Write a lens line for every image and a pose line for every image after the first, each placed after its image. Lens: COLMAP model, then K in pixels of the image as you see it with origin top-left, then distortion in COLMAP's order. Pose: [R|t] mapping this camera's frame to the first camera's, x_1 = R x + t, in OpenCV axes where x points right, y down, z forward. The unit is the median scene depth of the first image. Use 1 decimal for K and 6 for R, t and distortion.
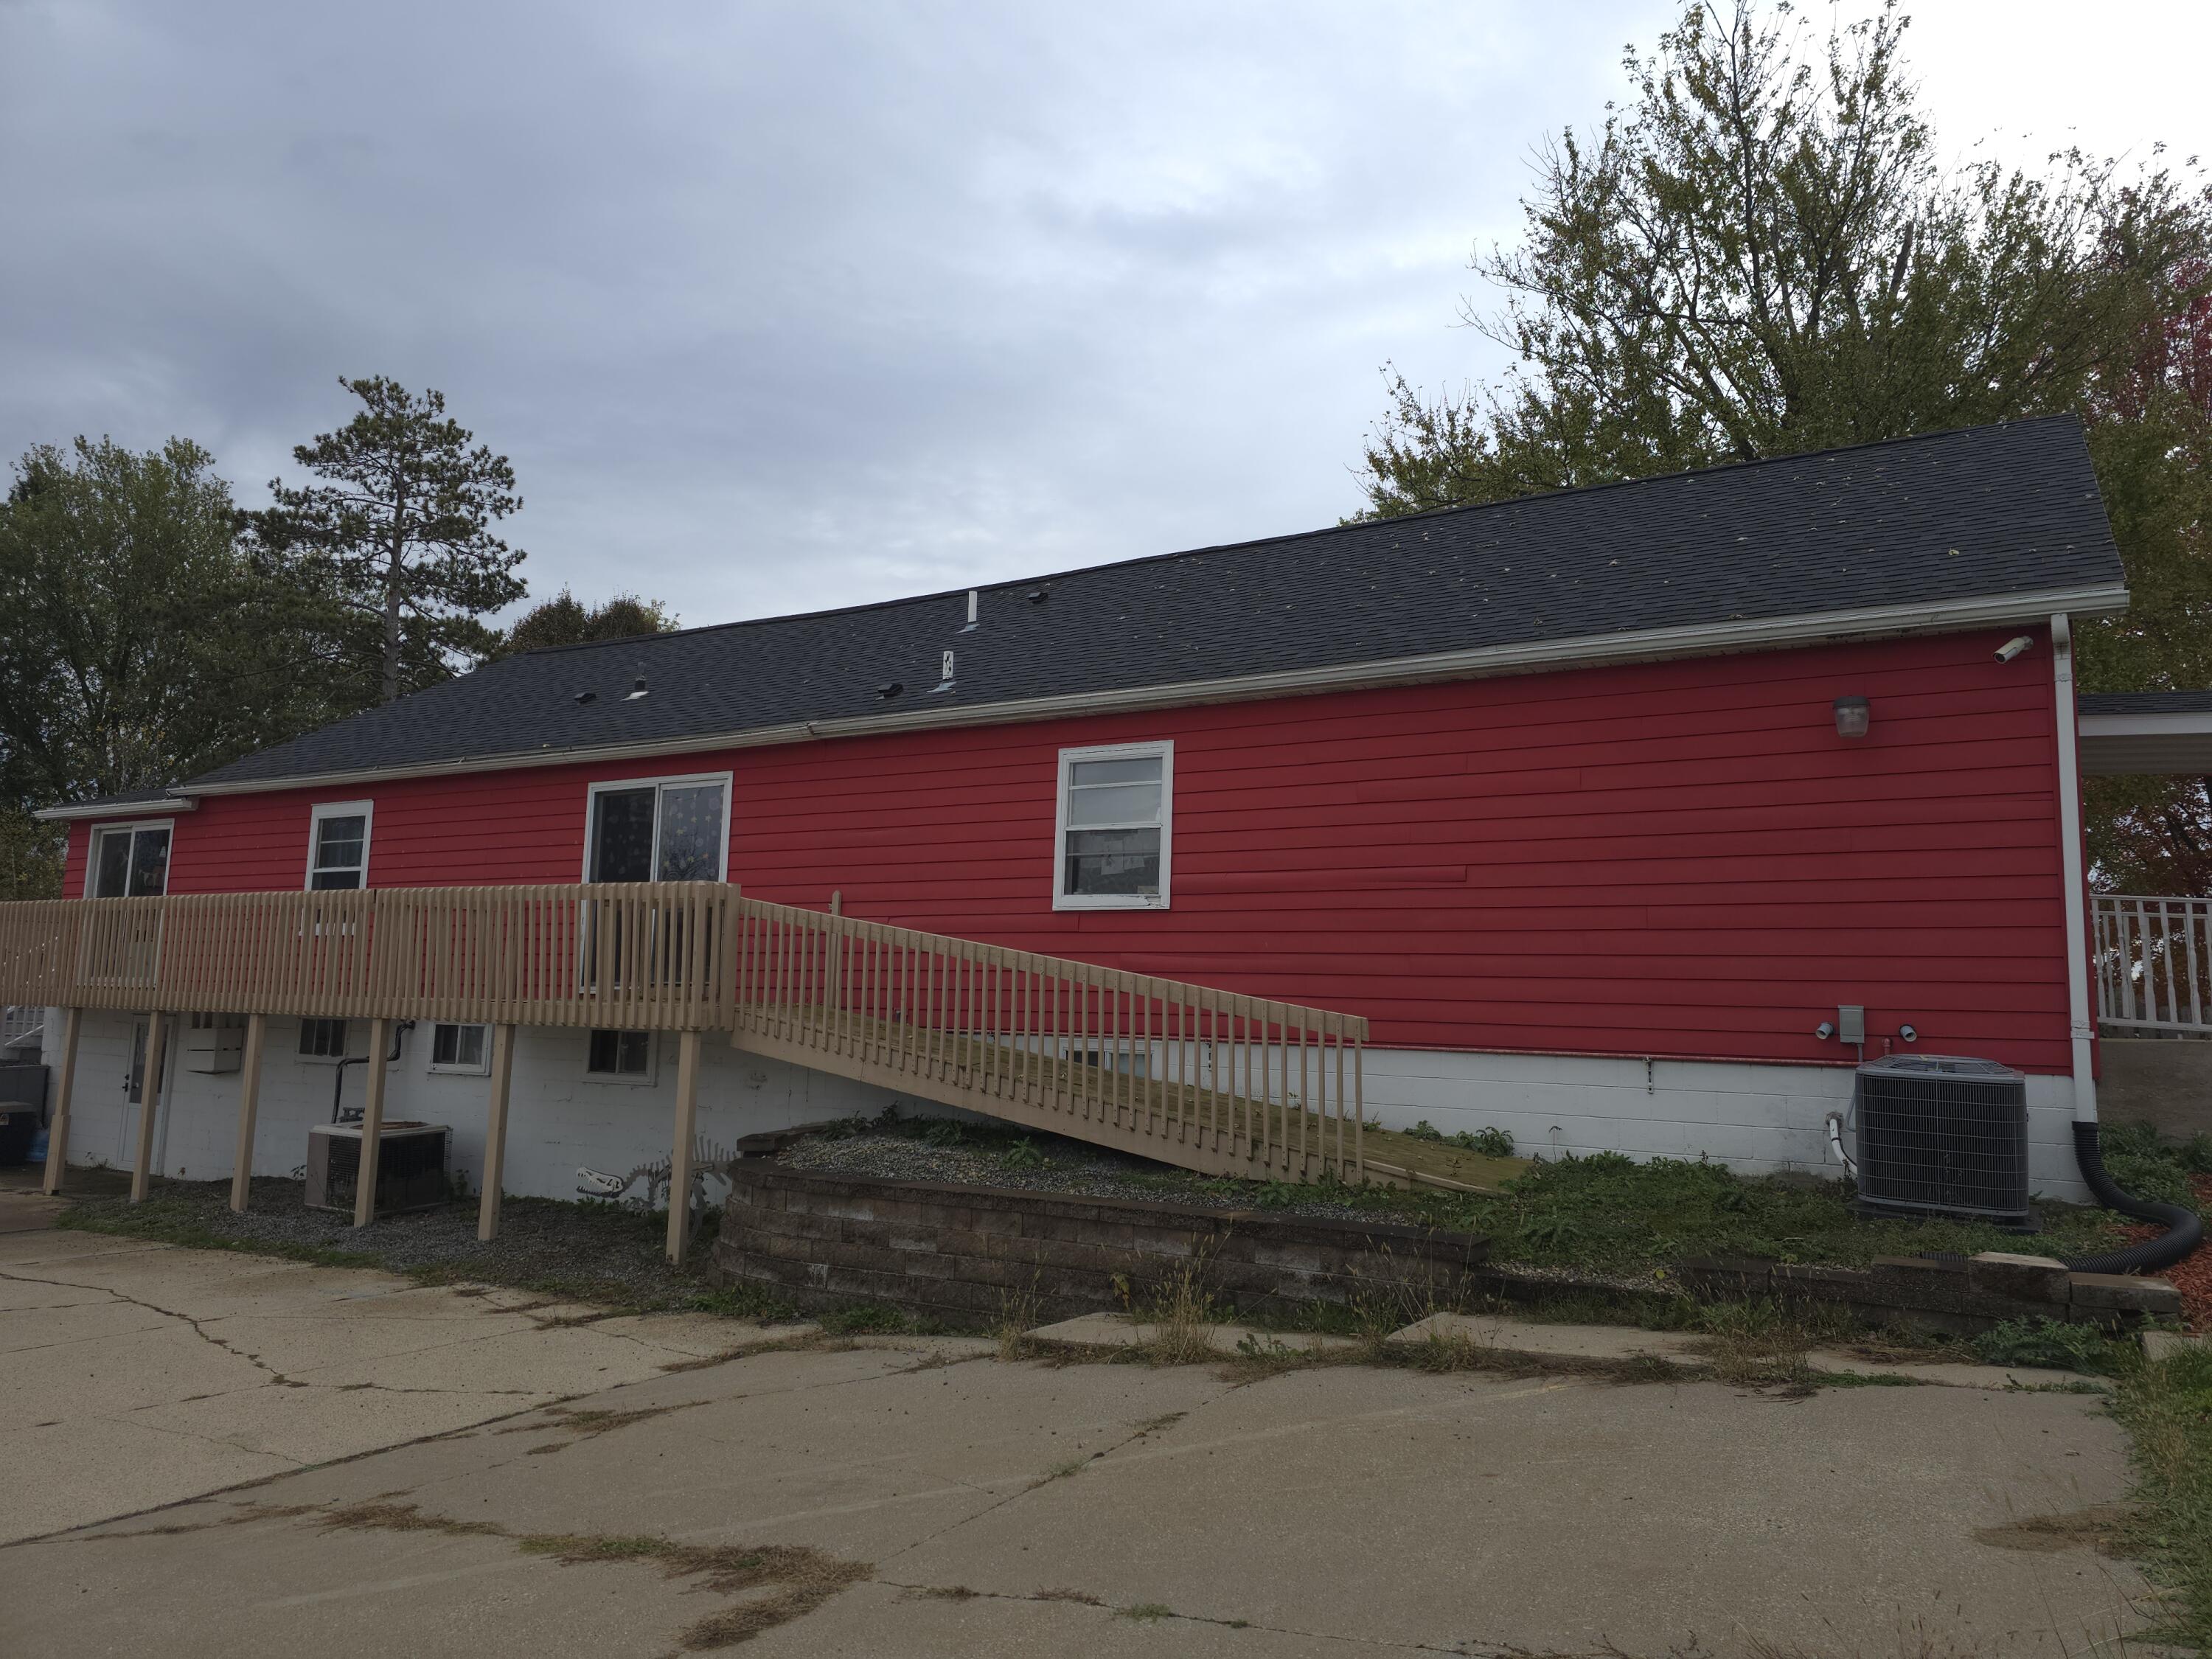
lens RADIAL K [[1506.0, 0, 1115.7], [0, 1506.0, 814.1], [0, 0, 1]] dist [0.107342, -0.092987]
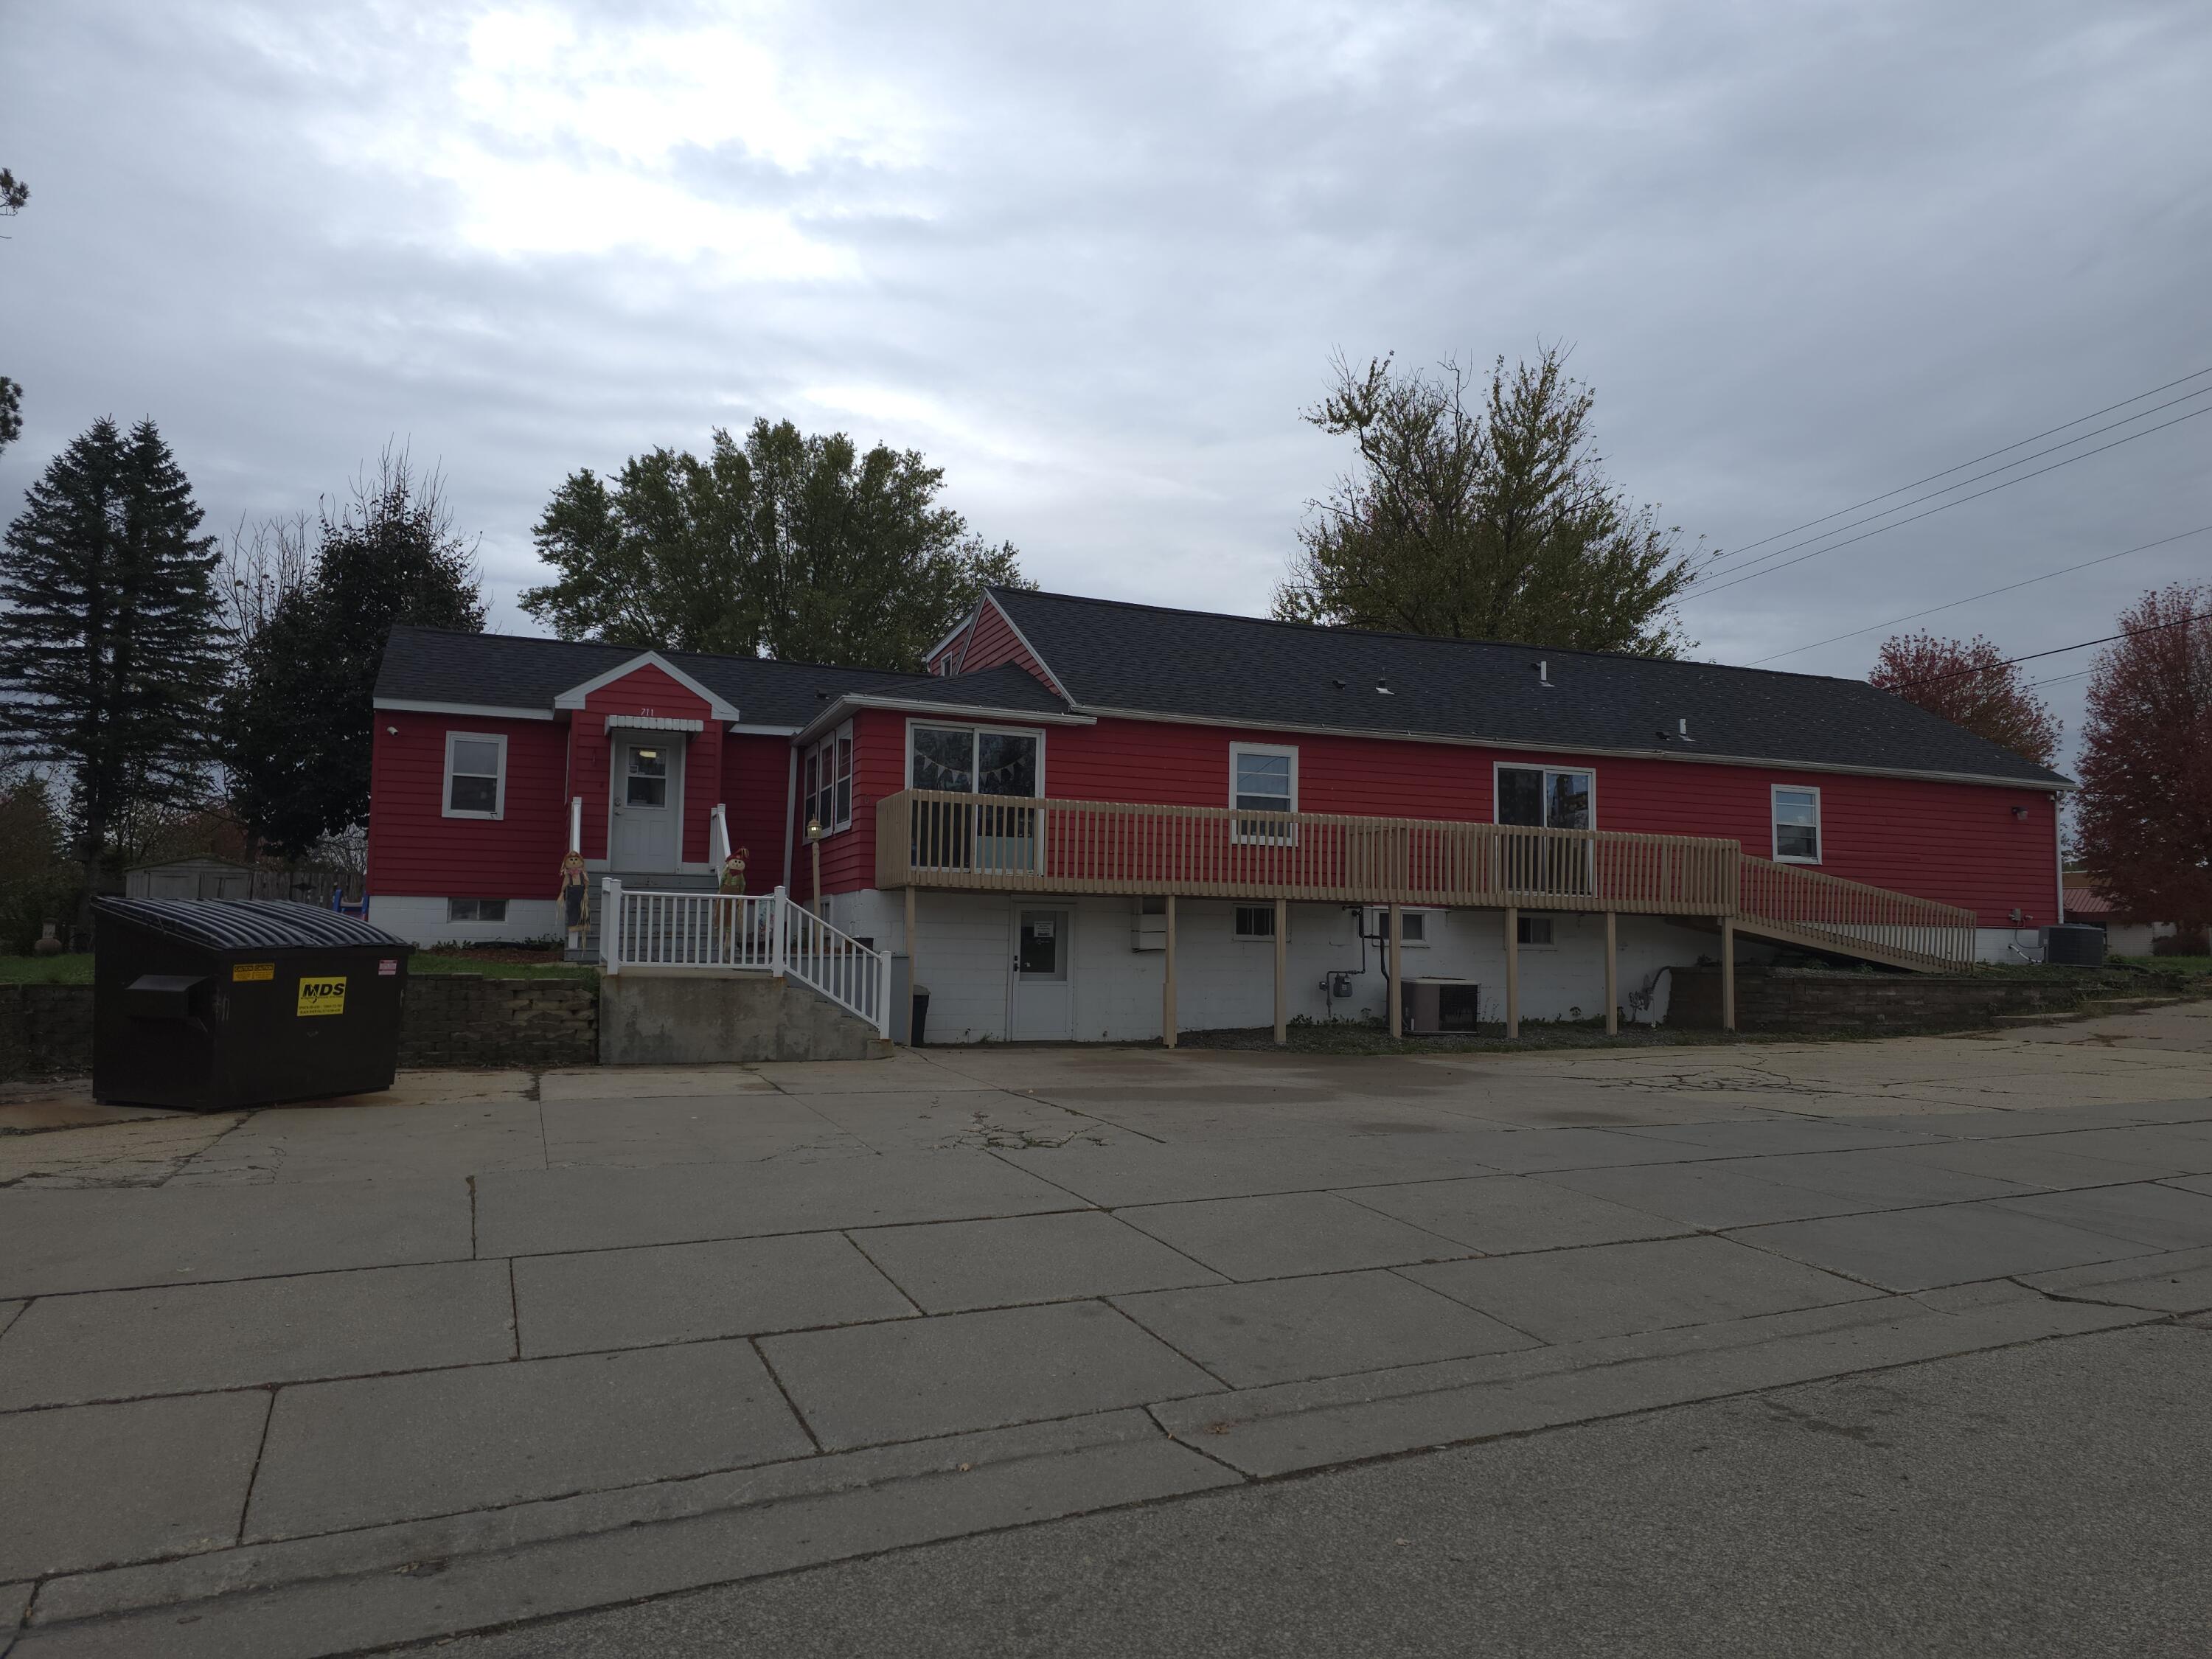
lens RADIAL K [[1506.0, 0, 1115.7], [0, 1506.0, 814.1], [0, 0, 1]] dist [0.107342, -0.092987]
pose [[0.580388, 0.072286, 0.811125, -1.890042], [-0.094270, 0.995320, -0.021247, 0.106531], [-0.808865, -0.064133, 0.584487, 0.415901]]
